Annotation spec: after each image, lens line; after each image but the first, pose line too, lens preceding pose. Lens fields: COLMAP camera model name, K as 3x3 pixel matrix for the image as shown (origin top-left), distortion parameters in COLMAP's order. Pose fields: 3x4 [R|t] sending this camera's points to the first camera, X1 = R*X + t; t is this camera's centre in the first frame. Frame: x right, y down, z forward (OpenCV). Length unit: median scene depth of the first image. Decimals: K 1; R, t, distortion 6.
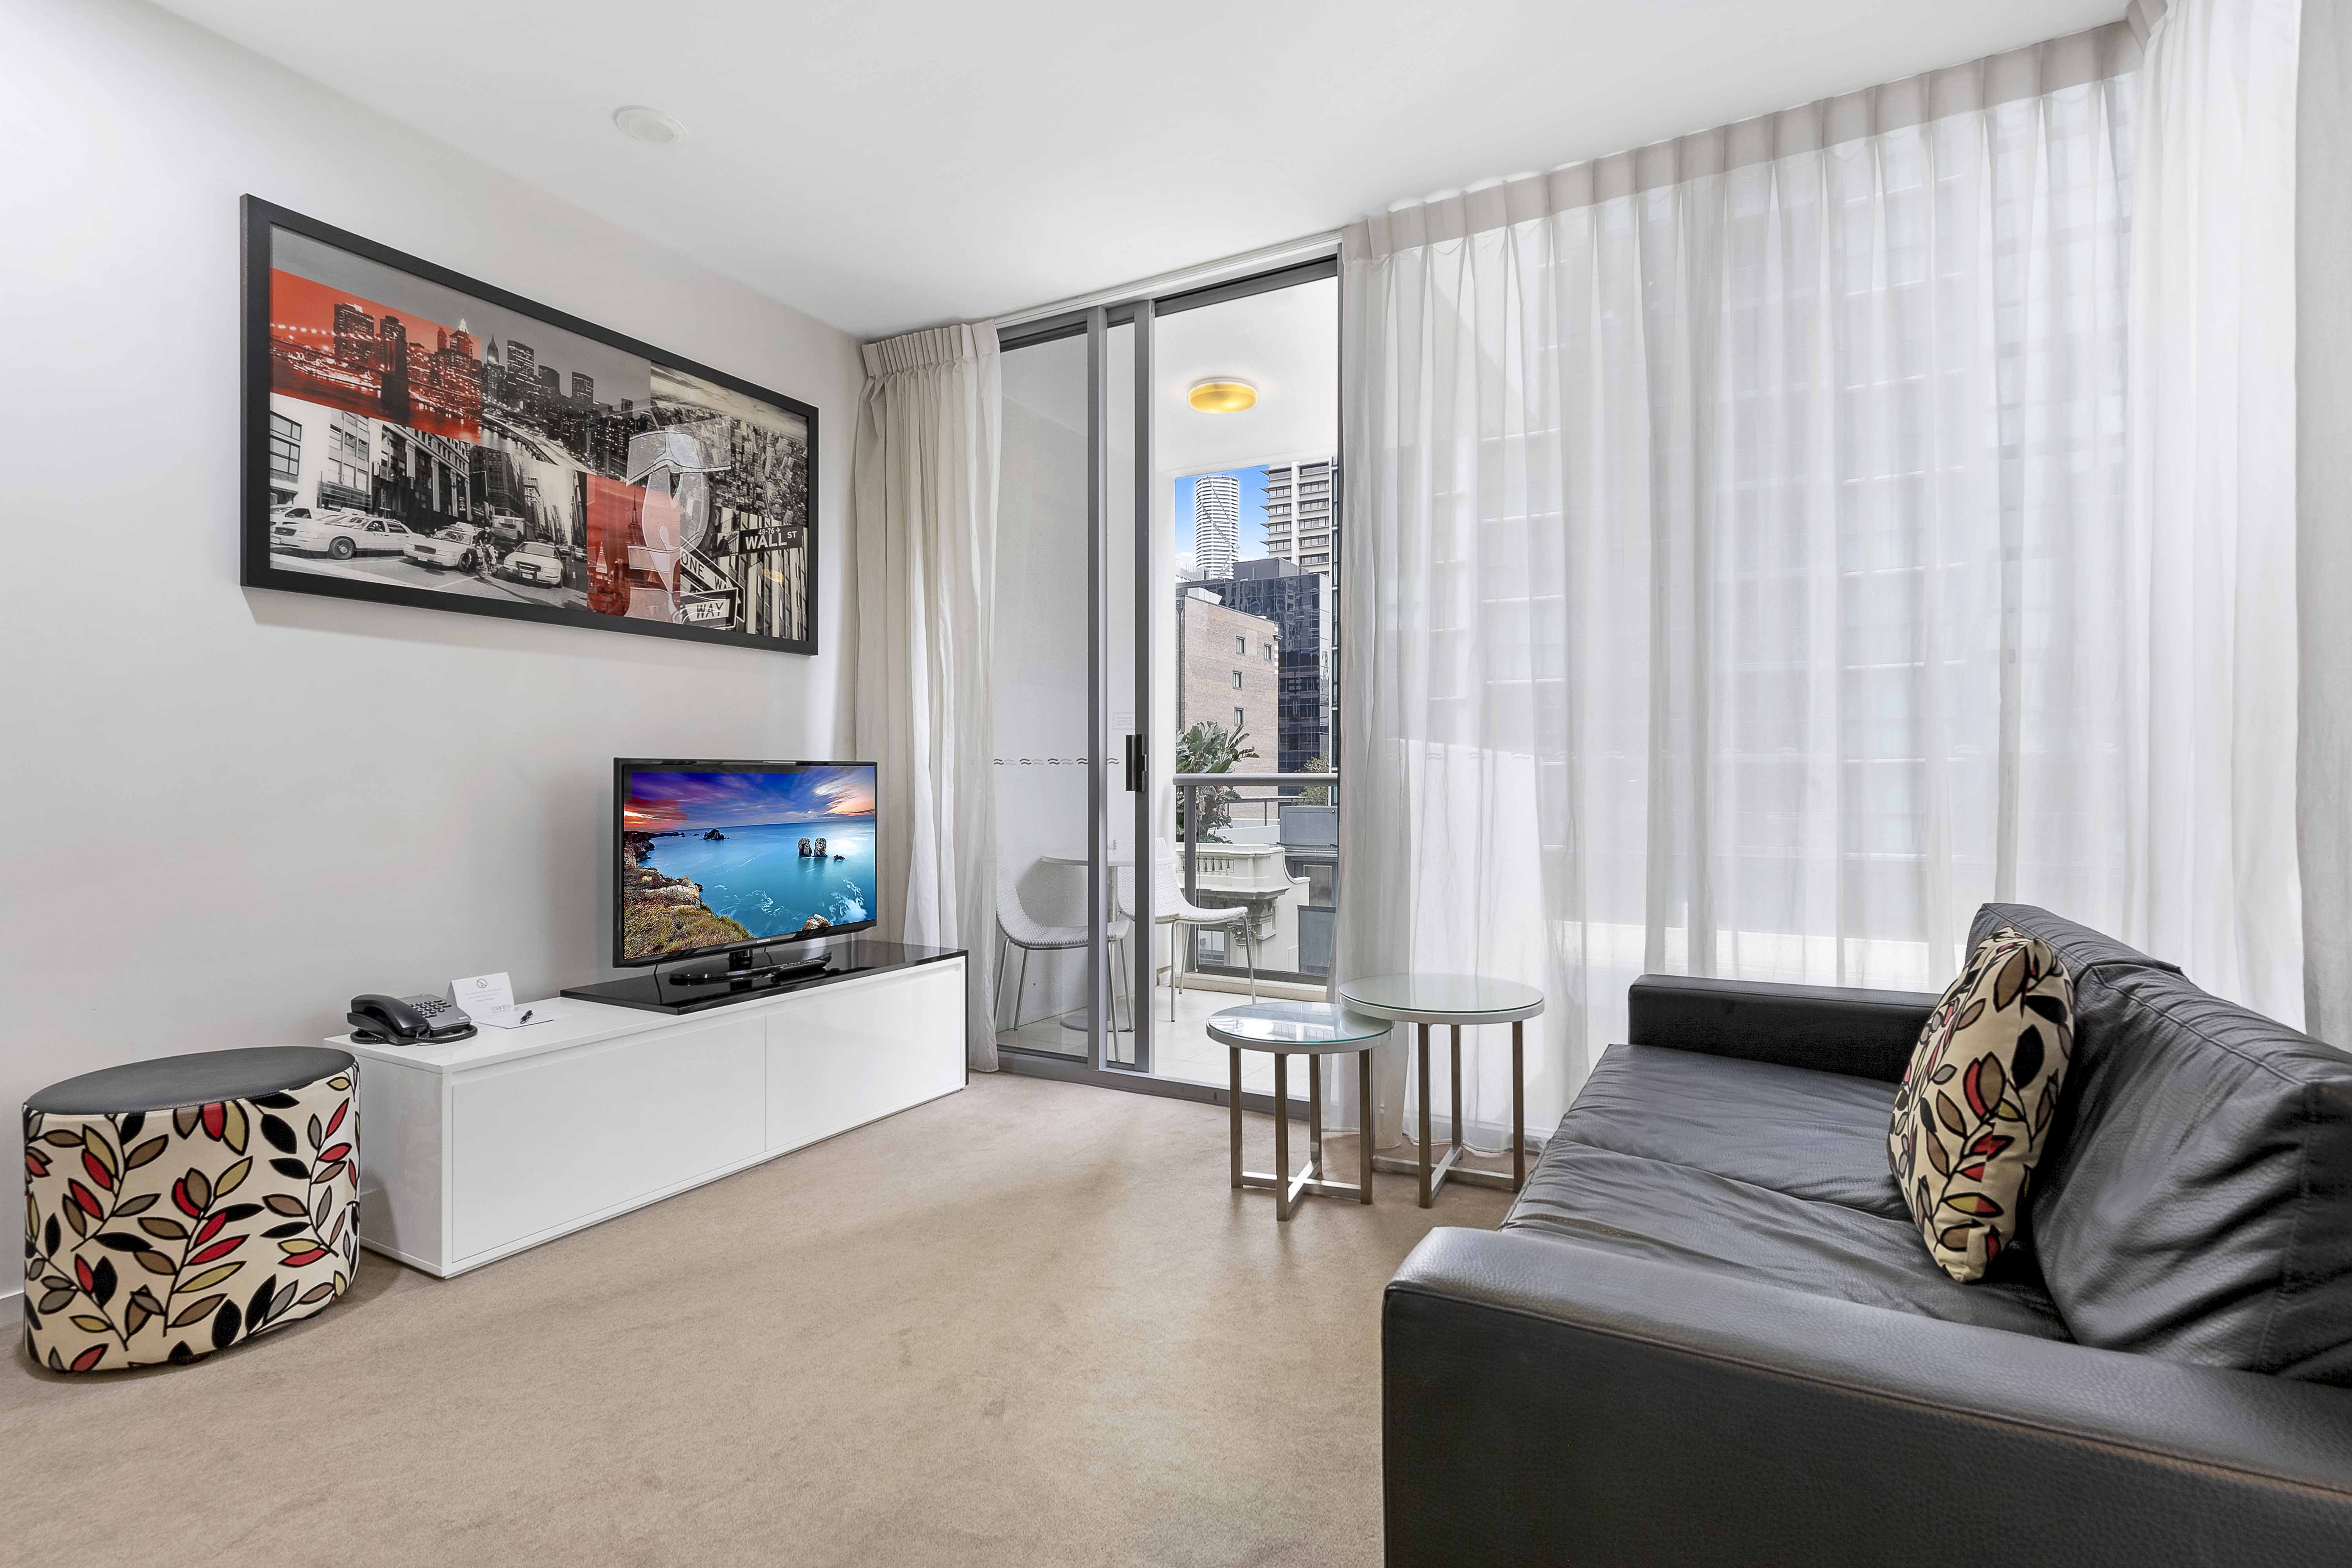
lens RADIAL K [[1103.6, 0, 1184.9], [0, 1103.6, 787.1], [0, 0, 1]] dist [0.004521, 0.000584]
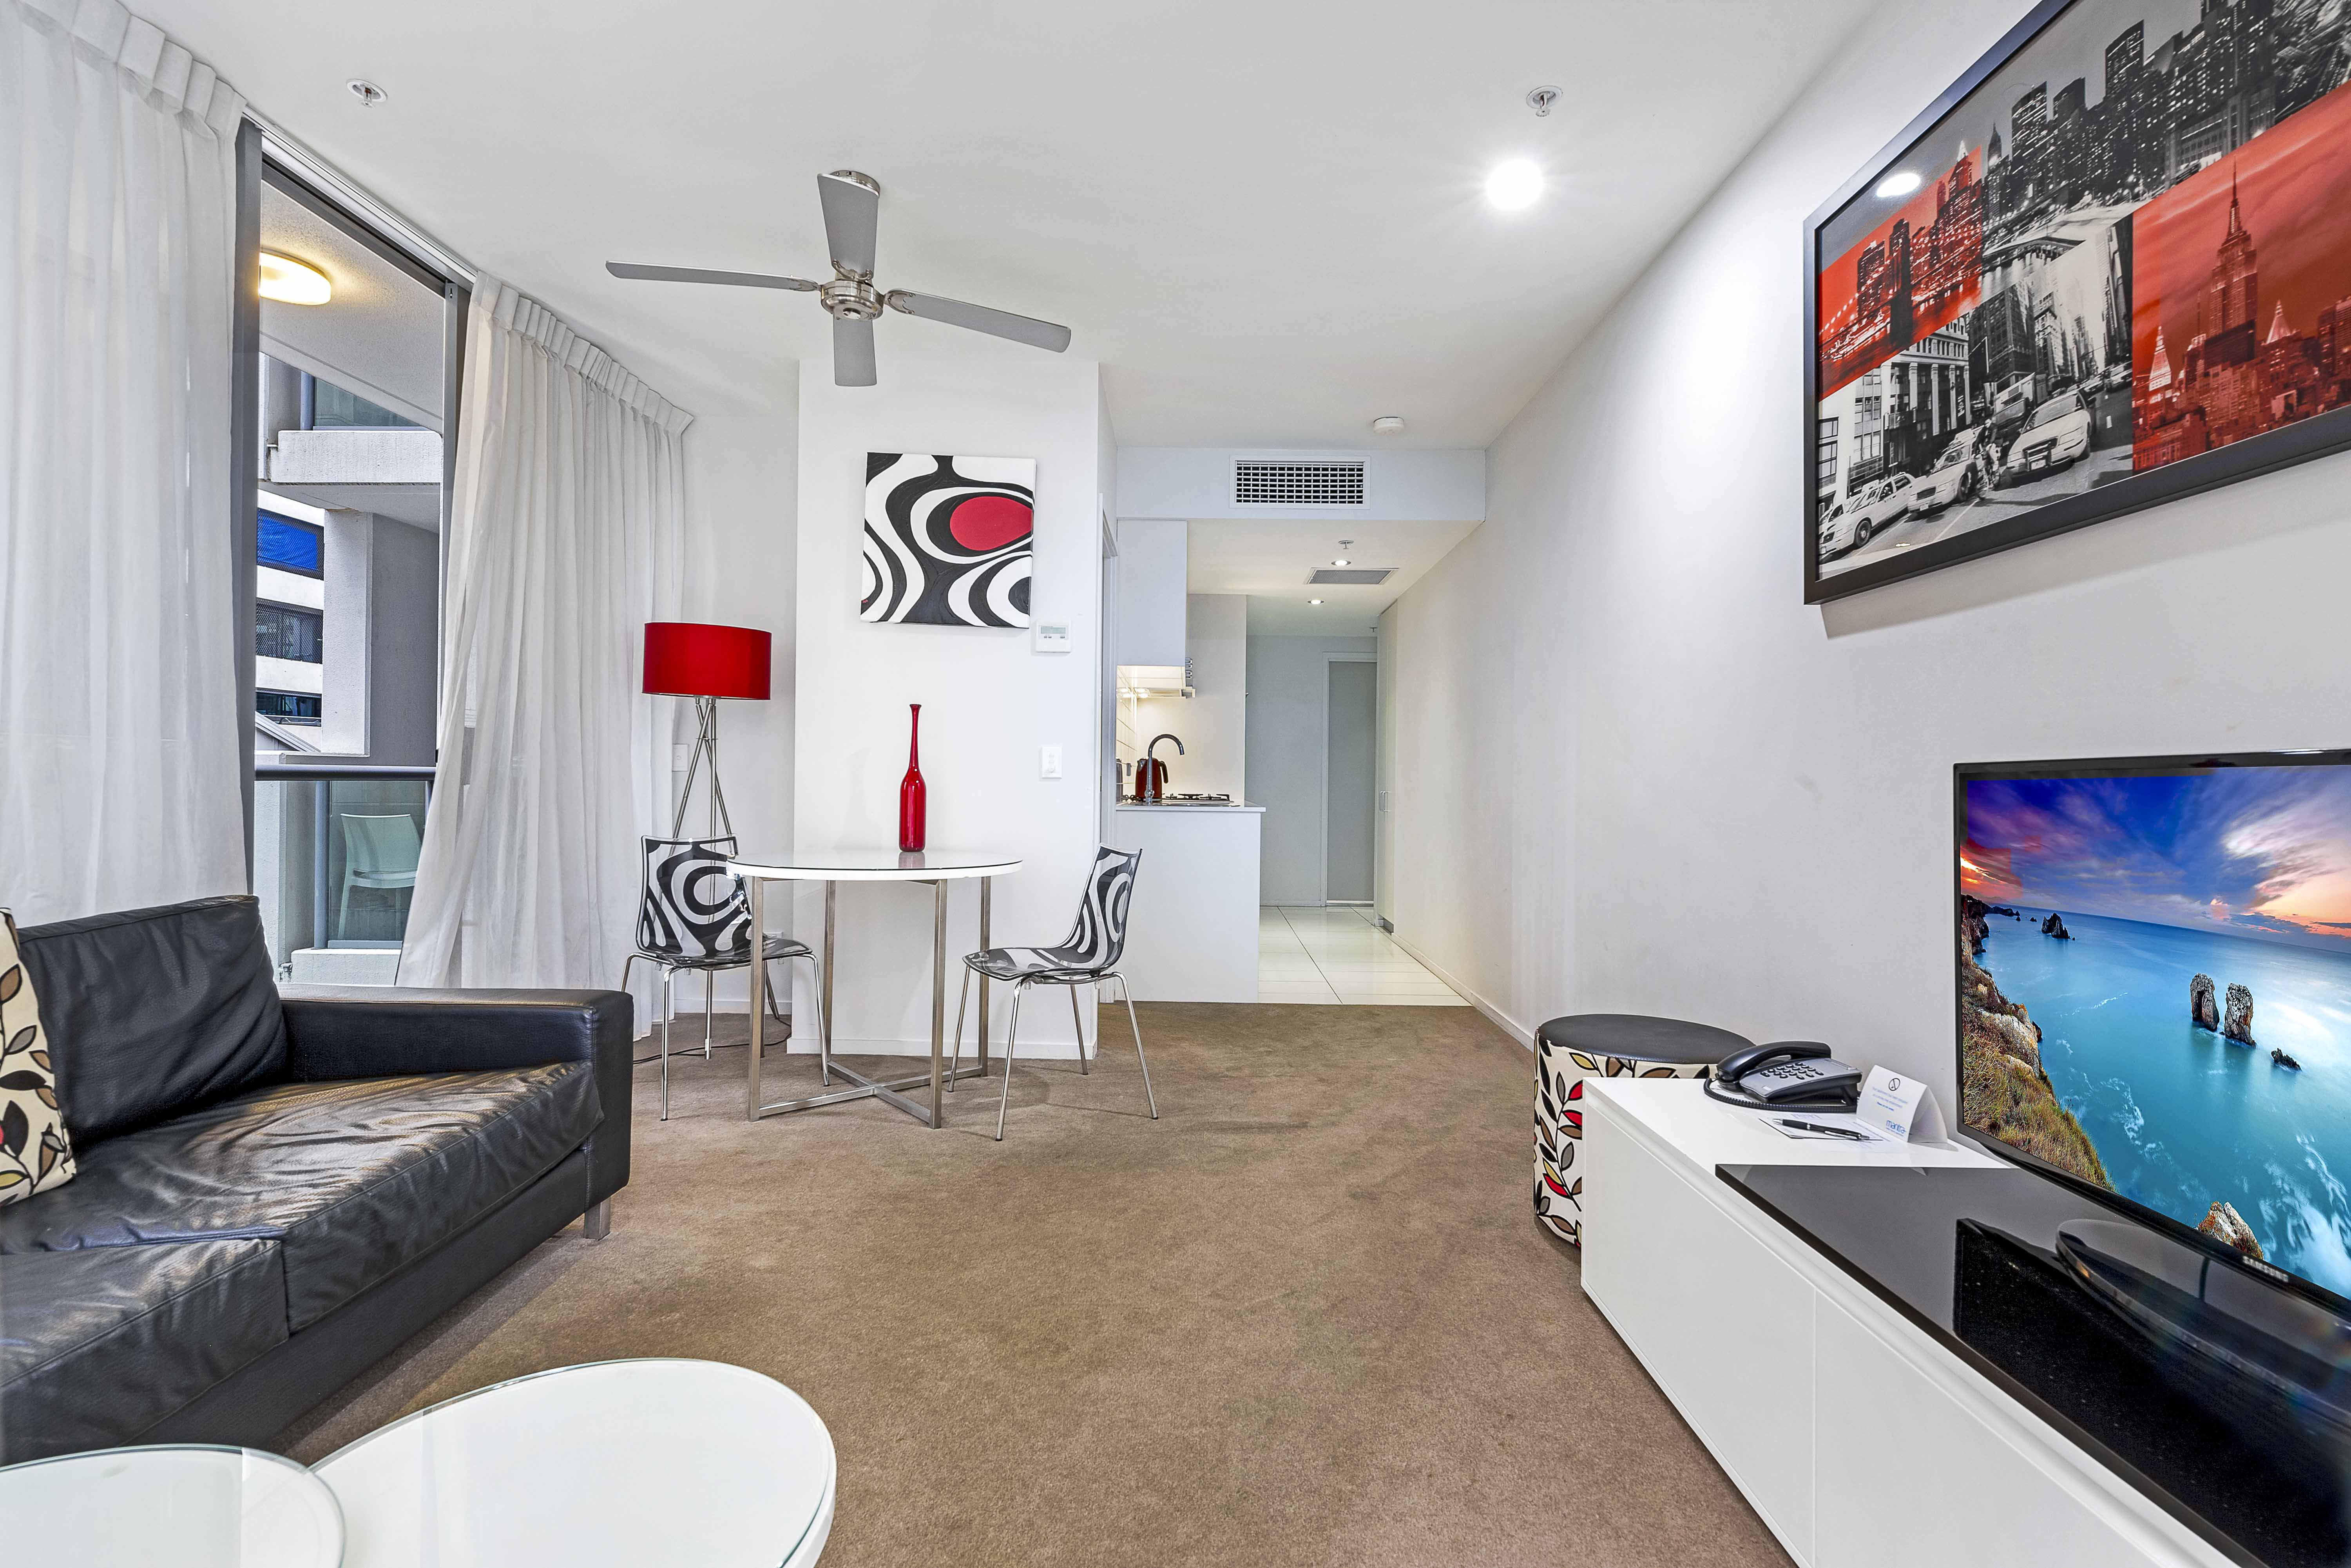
lens RADIAL K [[1034.5, 0, 1158.1], [0, 1034.5, 780.3], [0, 0, 1]] dist [0.005075, 0.000960]
pose [[-0.884685, -0.006459, -0.466144, 0.100144], [-0.006033, 0.999979, -0.002405, -0.014006], [0.466150, 0.000685, -0.884705, 1.328627]]
